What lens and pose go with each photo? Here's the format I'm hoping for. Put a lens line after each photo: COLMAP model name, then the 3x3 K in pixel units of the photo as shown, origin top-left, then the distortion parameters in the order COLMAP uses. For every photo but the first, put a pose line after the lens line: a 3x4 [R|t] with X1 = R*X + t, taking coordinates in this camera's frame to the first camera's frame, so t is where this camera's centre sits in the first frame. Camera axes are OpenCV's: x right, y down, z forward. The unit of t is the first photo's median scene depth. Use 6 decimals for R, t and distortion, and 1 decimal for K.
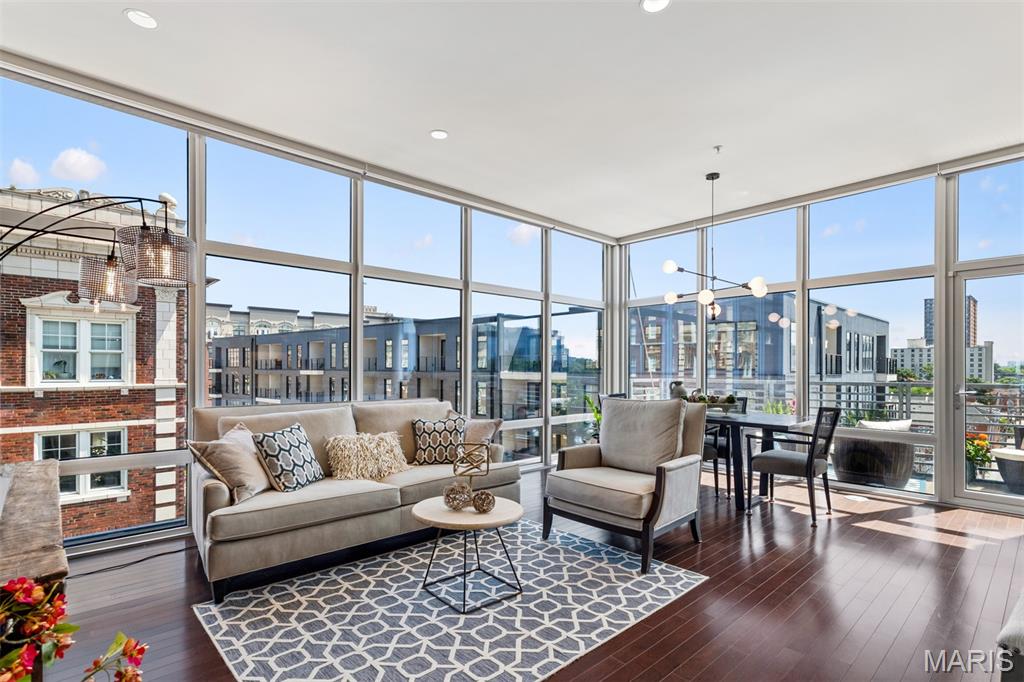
lens RADIAL K [[492.3, 0, 496.2], [0, 492.3, 367.9], [0, 0, 1]] dist [0.008087, 0.000341]
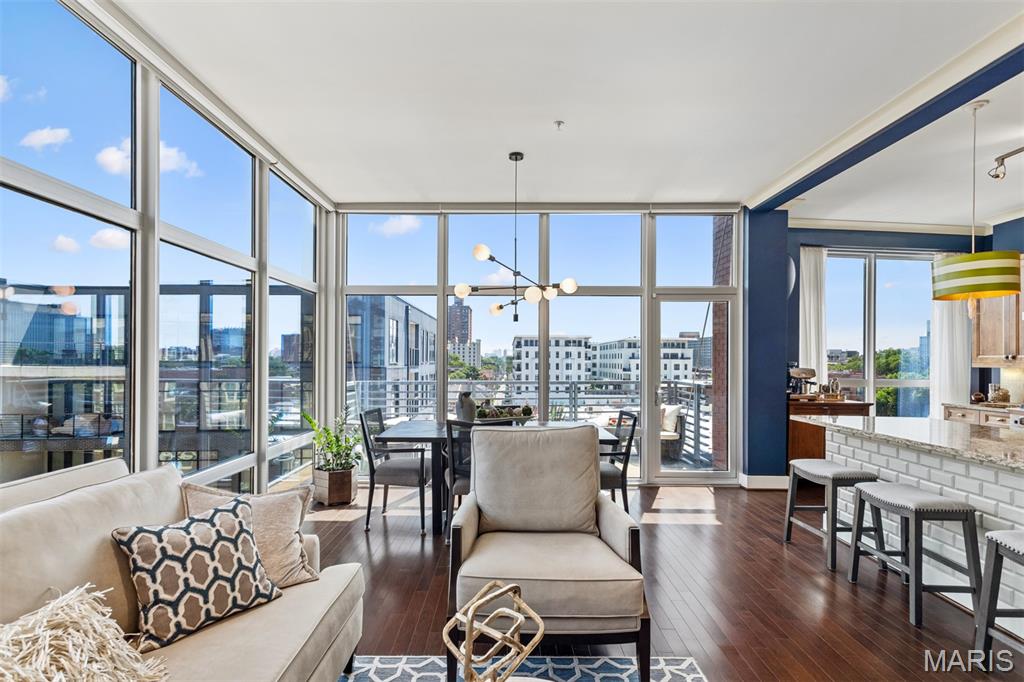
lens RADIAL K [[492.3, 0, 482.1], [0, 492.3, 355.2], [0, 0, 1]] dist [0.008087, 0.000341]
pose [[0.675685, 0.003829, 0.737181, -0.315028], [-0.001764, 0.999992, -0.003577, -0.045367], [-0.737188, 0.001117, 0.675686, 0.601290]]
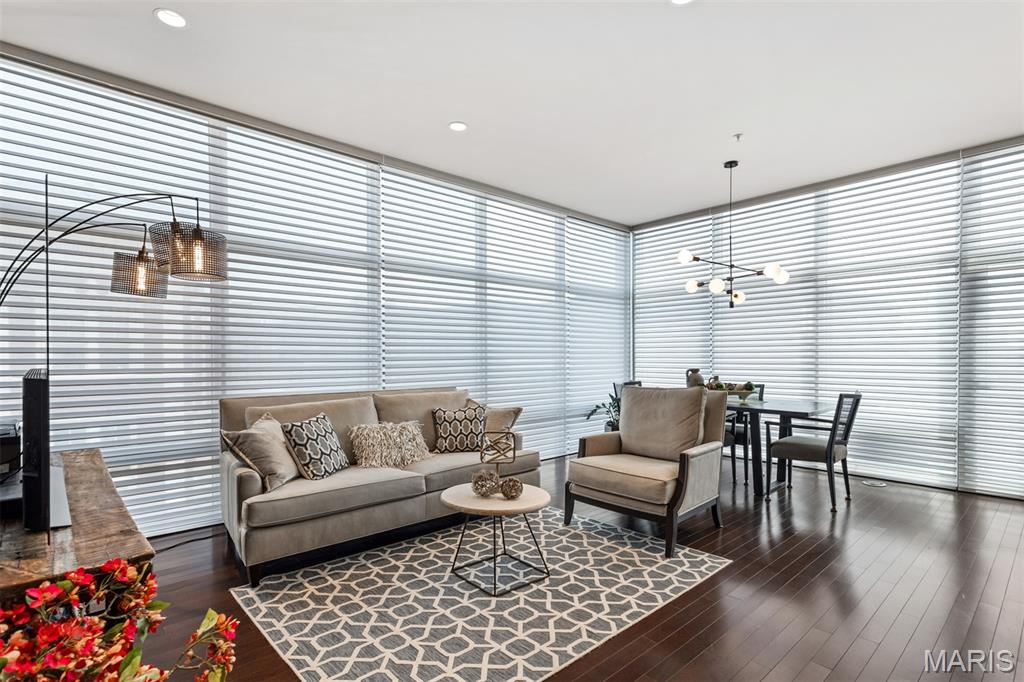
lens RADIAL K [[492.3, 0, 491.7], [0, 492.3, 362.6], [0, 0, 1]] dist [0.008087, 0.000341]
pose [[0.999869, -0.007941, -0.014123, -0.039186], [0.008118, 0.999889, 0.012503, -0.002736], [0.014023, -0.012616, 0.999822, -0.018540]]
